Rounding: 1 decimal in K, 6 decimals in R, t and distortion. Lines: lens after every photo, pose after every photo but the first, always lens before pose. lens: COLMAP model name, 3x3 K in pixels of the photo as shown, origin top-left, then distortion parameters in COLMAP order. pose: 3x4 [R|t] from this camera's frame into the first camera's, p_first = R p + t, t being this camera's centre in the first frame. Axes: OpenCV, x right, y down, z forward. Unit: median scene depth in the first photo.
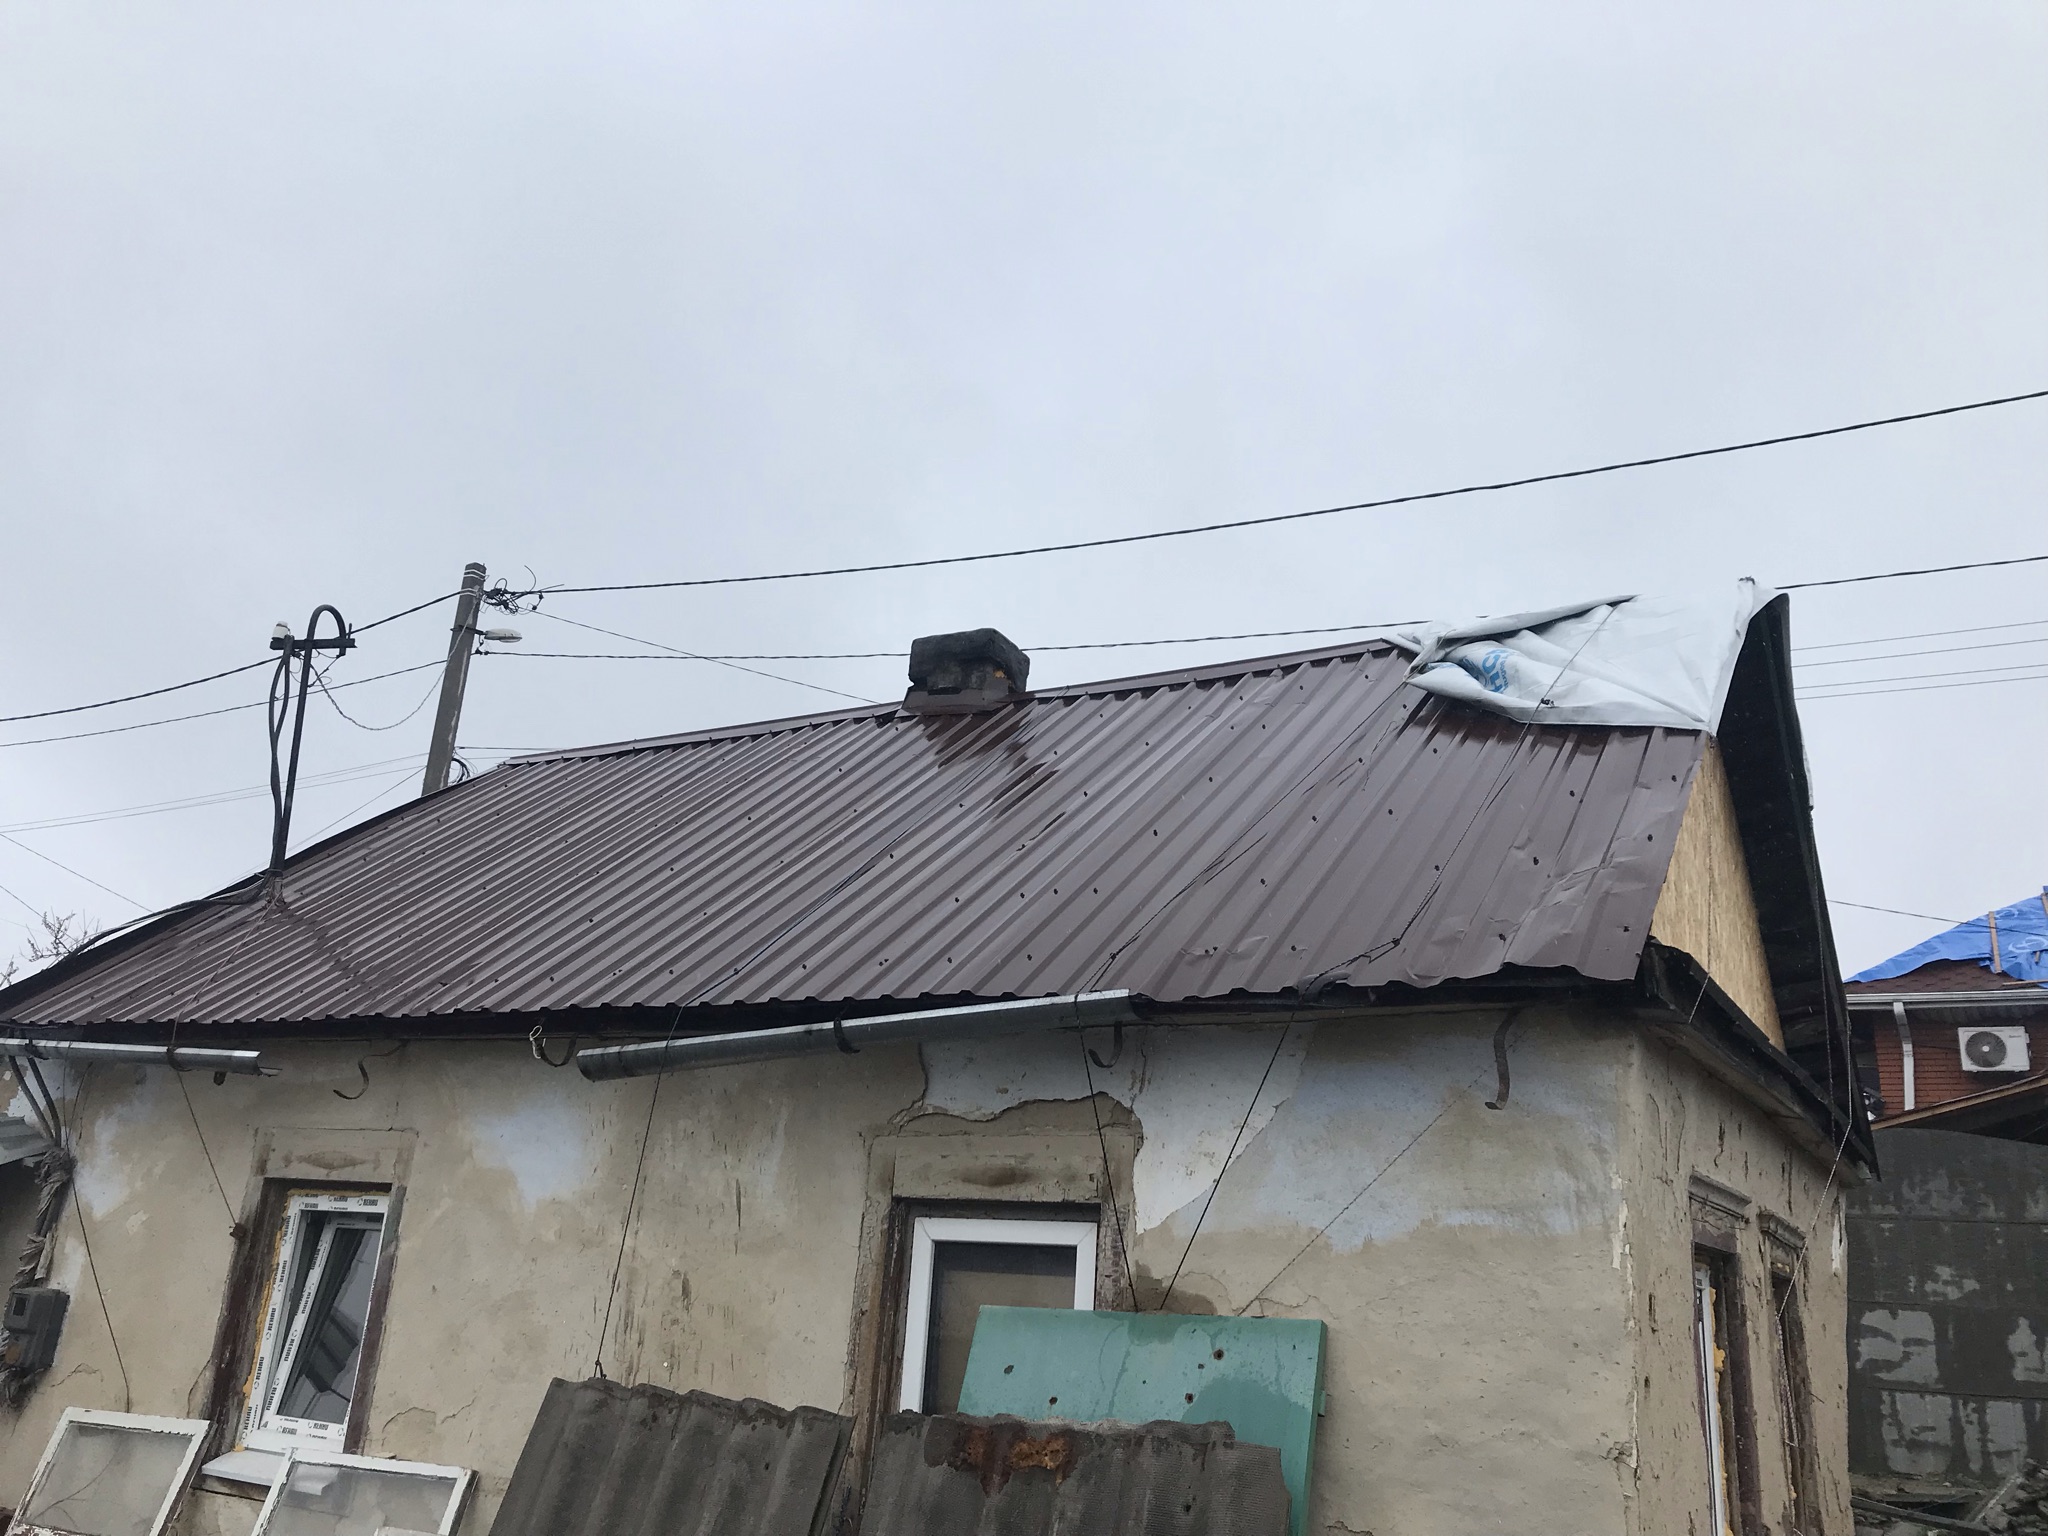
lens RADIAL K [[1650.5, 0, 1058.6], [0, 1650.5, 759.7], [0, 0, 1]] dist [0.015027, -0.006234]
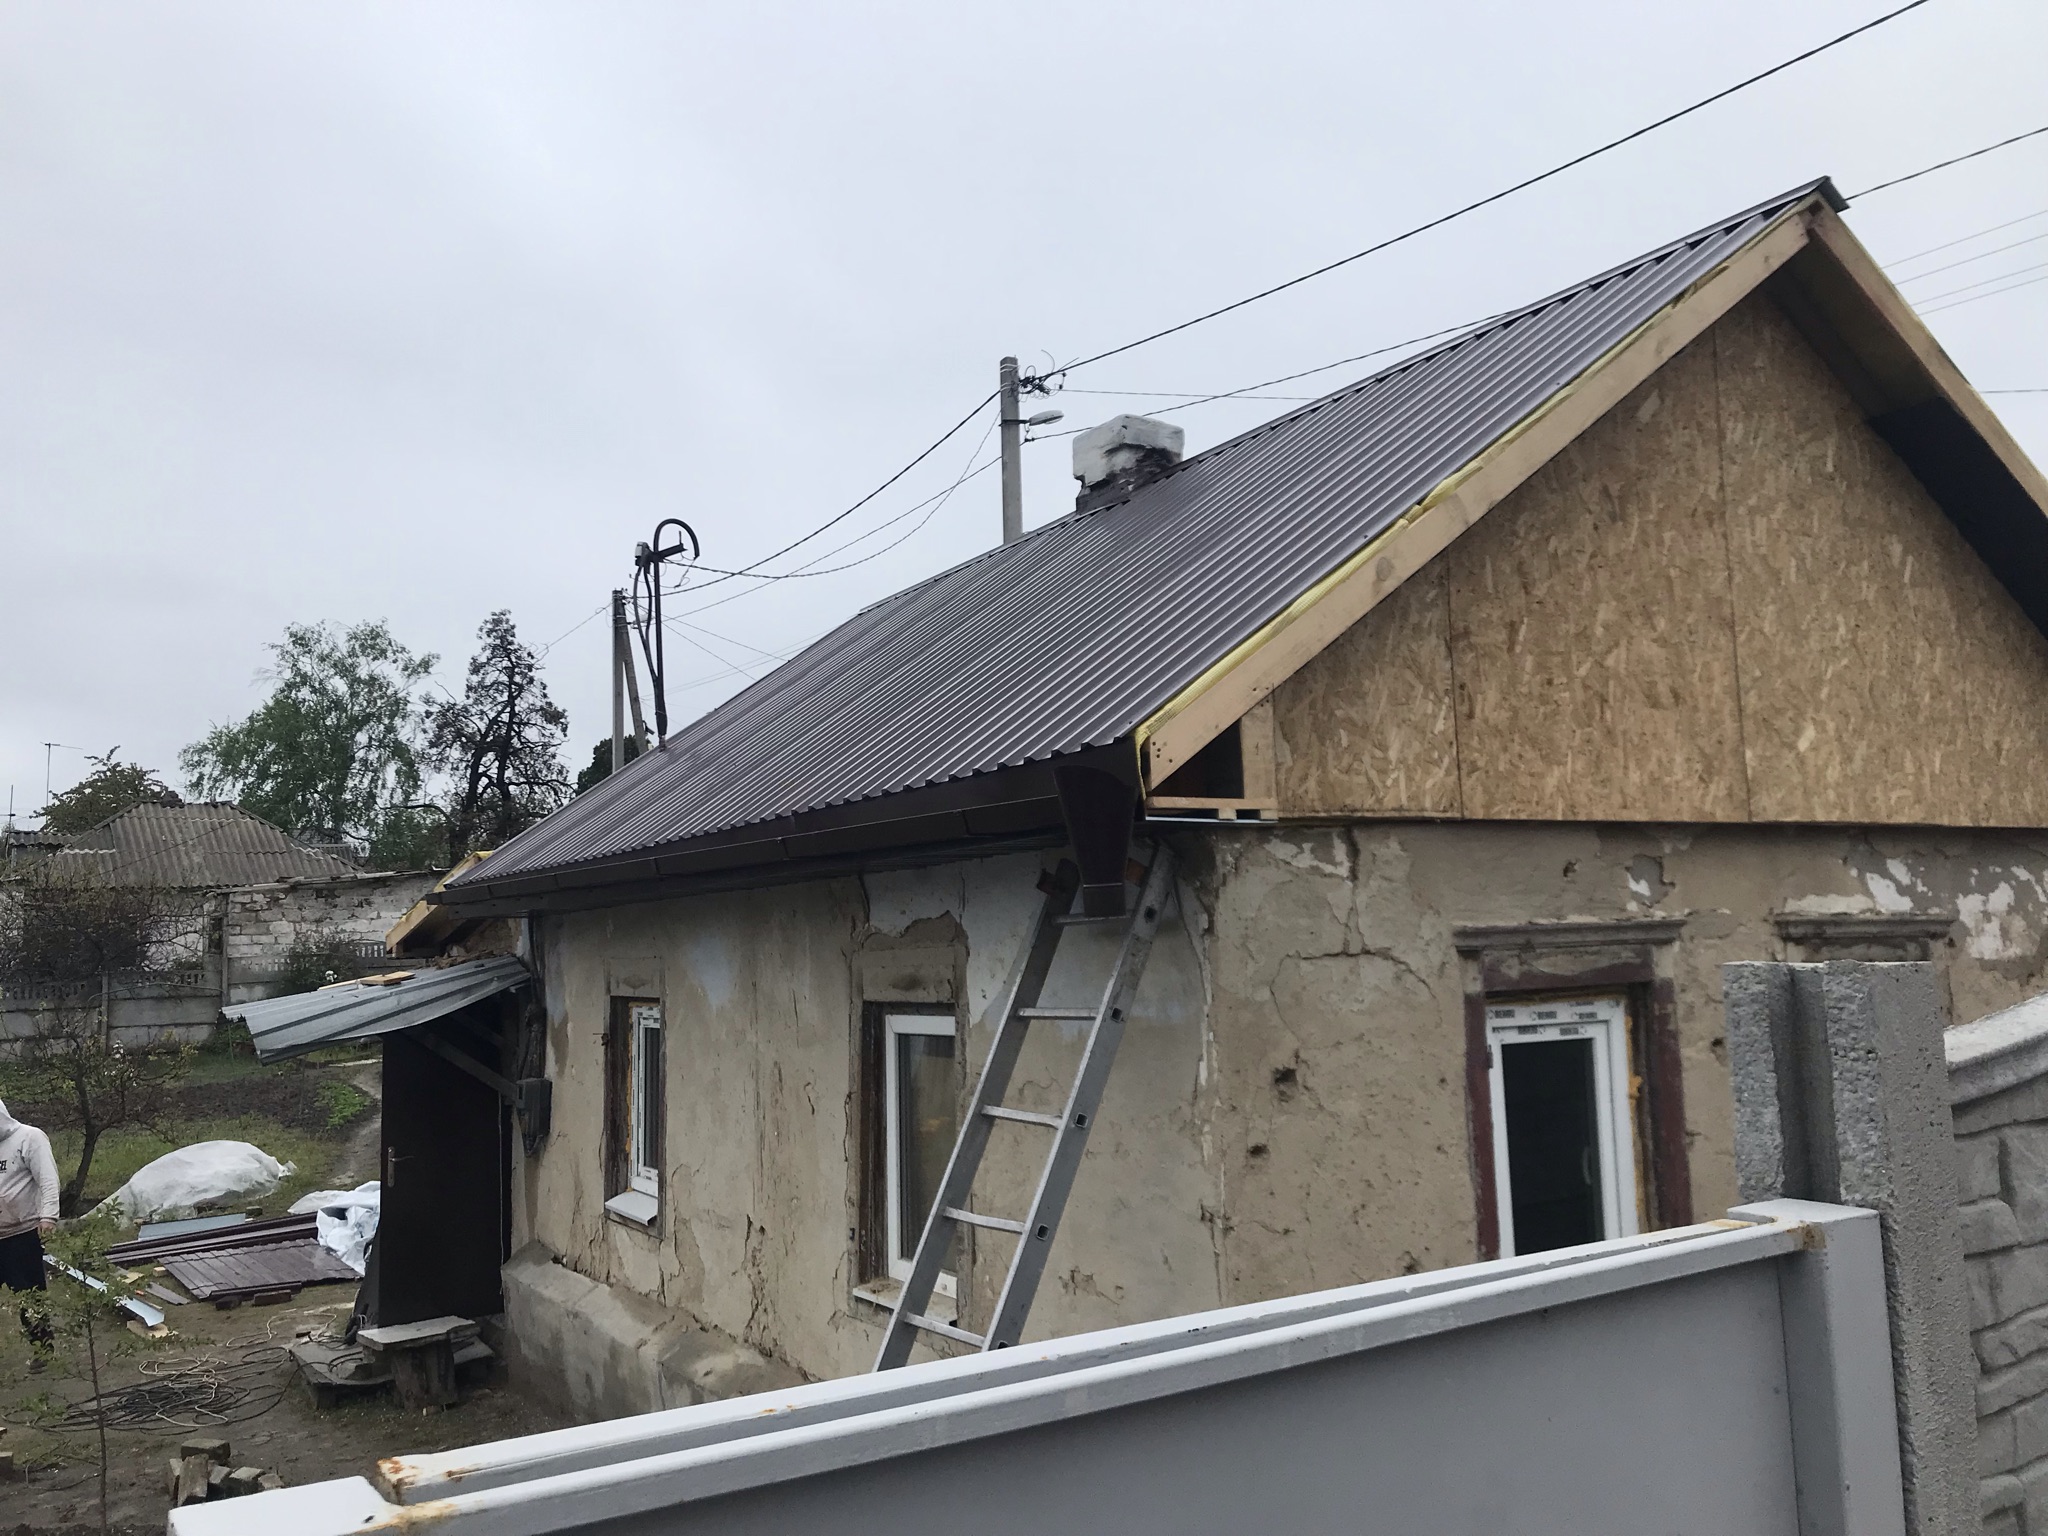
lens RADIAL K [[1675.6, 0, 1024.0], [0, 1675.6, 768.0], [0, 0, 1]] dist [0.053016, -0.002734]
pose [[0.867227, -0.139080, -0.478094, 0.540803], [0.229617, 0.963710, 0.136160, -0.034637], [0.441806, -0.227860, 0.867690, 0.024983]]
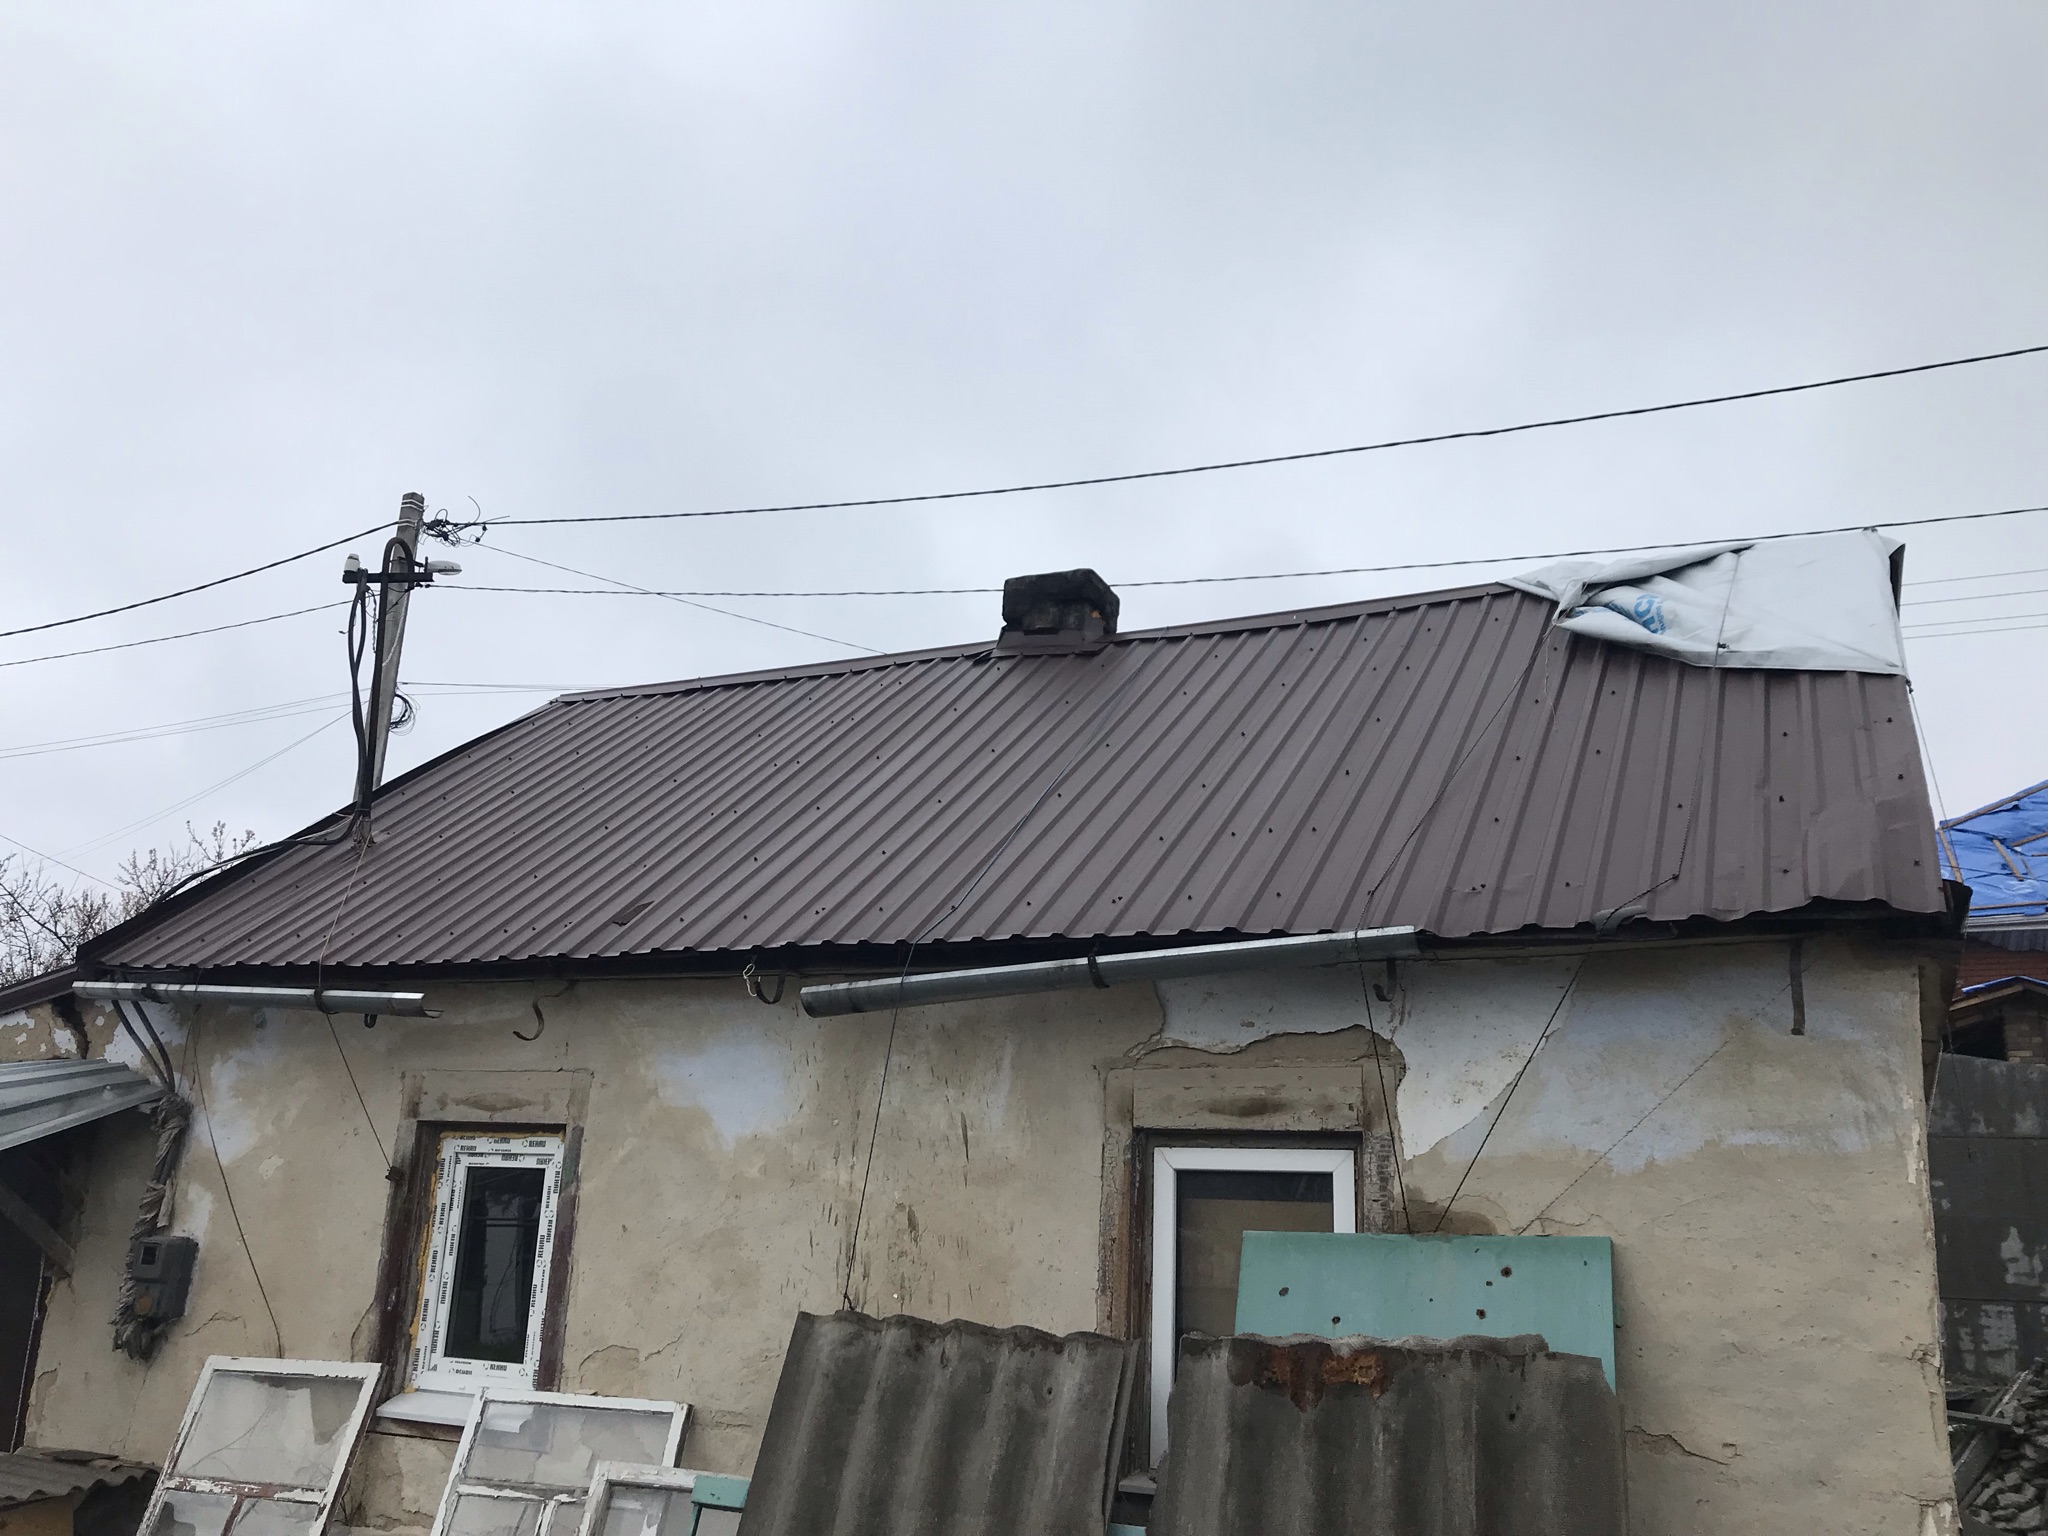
lens RADIAL K [[1650.5, 0, 1058.6], [0, 1650.5, 759.7], [0, 0, 1]] dist [0.015027, -0.006234]
pose [[0.996960, 0.001490, 0.077895, -0.200561], [-0.004376, 0.999309, 0.036900, -0.000335], [-0.077787, -0.037129, 0.996278, -0.003678]]
